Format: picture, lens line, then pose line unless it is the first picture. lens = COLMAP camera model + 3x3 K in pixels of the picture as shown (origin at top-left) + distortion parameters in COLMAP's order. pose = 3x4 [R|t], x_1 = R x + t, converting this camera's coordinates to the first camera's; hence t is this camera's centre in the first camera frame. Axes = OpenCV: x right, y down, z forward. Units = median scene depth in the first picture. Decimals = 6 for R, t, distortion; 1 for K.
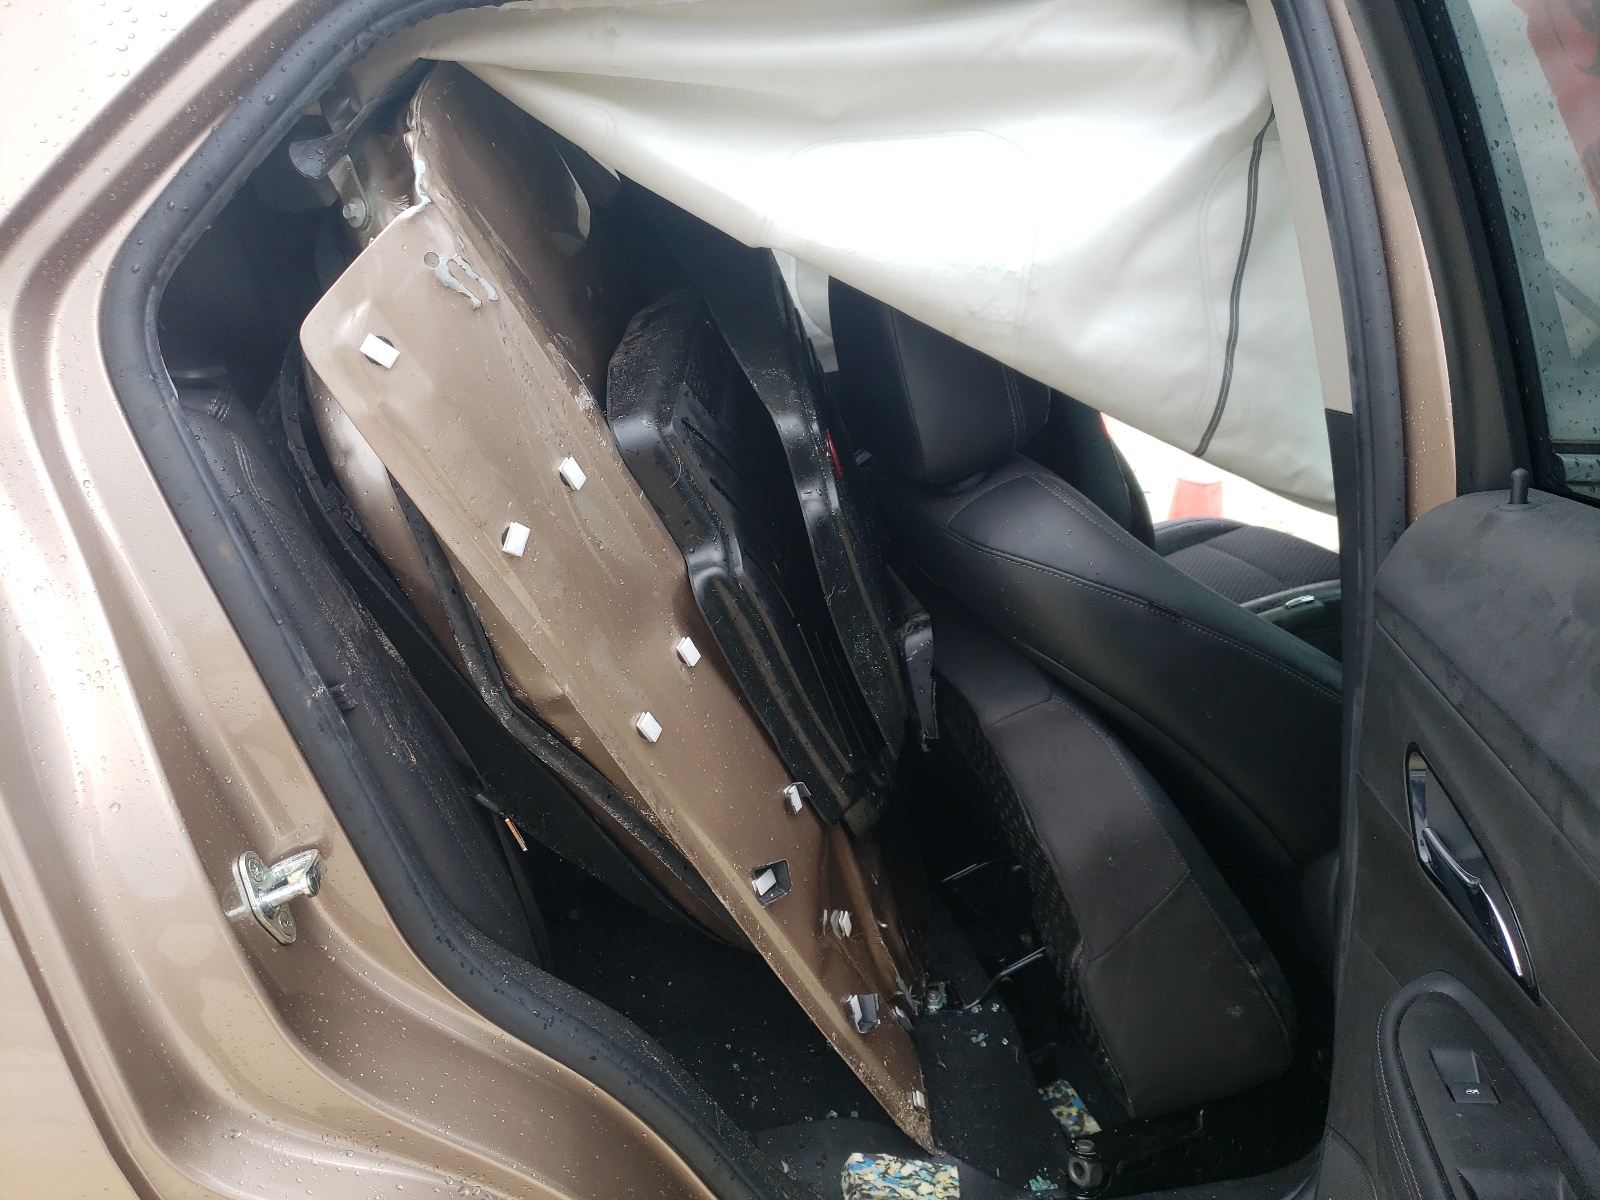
lens RADIAL K [[1210.2, 0, 800.0], [0, 1210.2, 600.0], [0, 0, 1]] dist [0.005883, -0.001022]
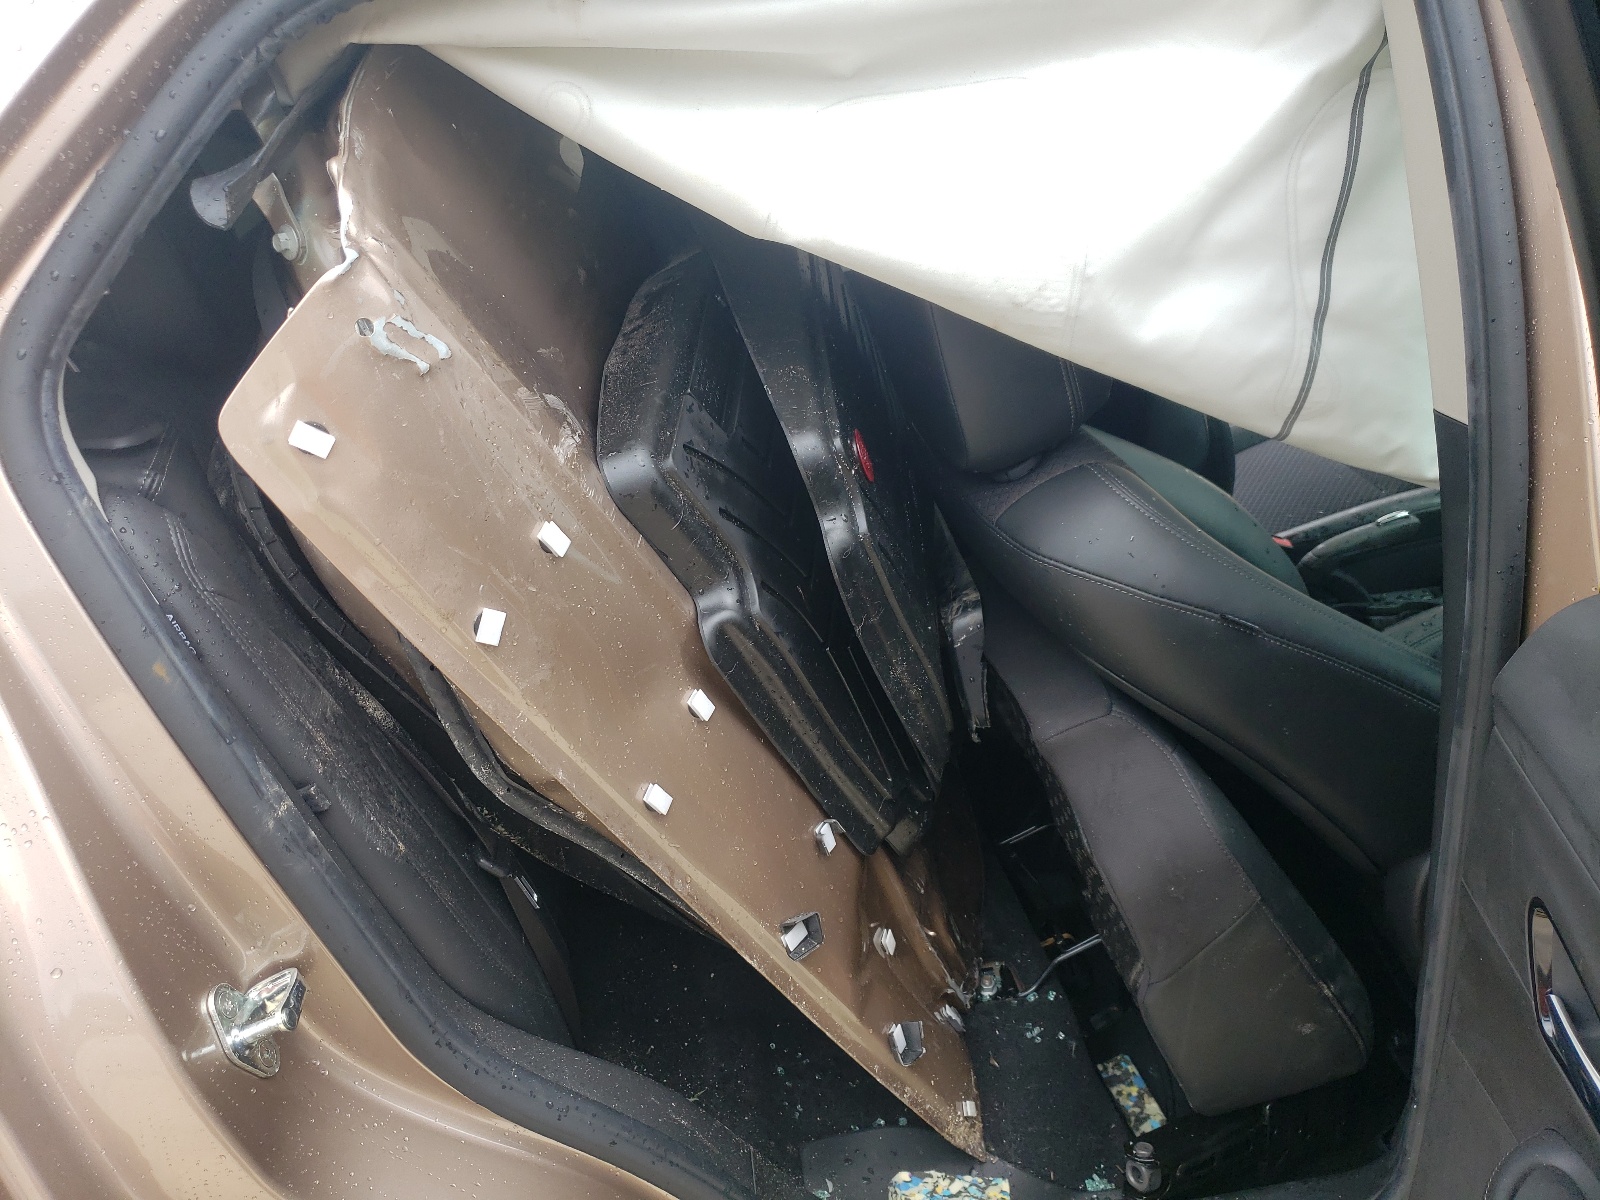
lens RADIAL K [[1222.9, 0, 810.8], [0, 1222.9, 603.2], [0, 0, 1]] dist [-0.013211, 0.038748]
pose [[0.998526, -0.018329, -0.051079, 0.036473], [0.025143, 0.990371, 0.136138, -0.150556], [0.048091, -0.137221, 0.989372, 0.109292]]
